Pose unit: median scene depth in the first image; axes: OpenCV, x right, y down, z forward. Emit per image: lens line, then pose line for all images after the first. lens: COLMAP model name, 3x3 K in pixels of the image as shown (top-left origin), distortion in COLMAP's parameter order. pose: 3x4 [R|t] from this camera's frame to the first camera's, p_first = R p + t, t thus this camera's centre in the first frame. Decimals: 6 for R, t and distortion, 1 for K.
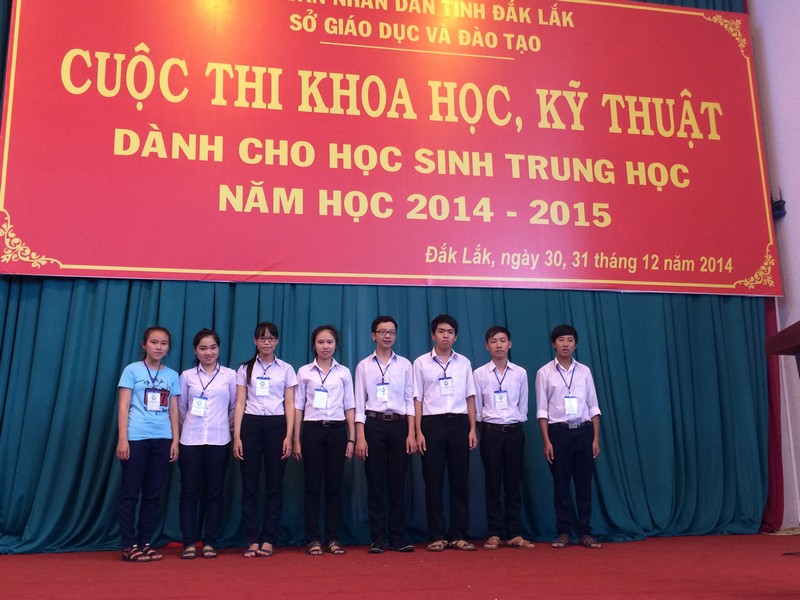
lens RADIAL K [[797.3, 0, 400.0], [0, 797.3, 300.0], [0, 0, 1]] dist [0.065549, -0.023548]
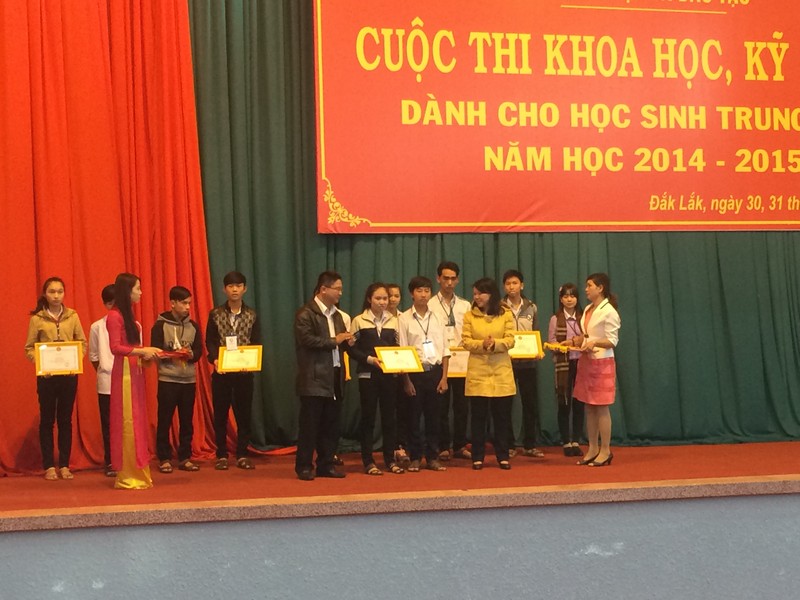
lens RADIAL K [[1547.3, 0, 400.0], [0, 1547.3, 300.0], [0, 0, 1]] dist [0.051470, 0.144425]
pose [[0.993225, 0.000102, 0.116204, -0.577726], [-0.023663, 0.979224, 0.201398, -0.357027], [-0.113769, -0.202784, 0.972592, -1.146030]]
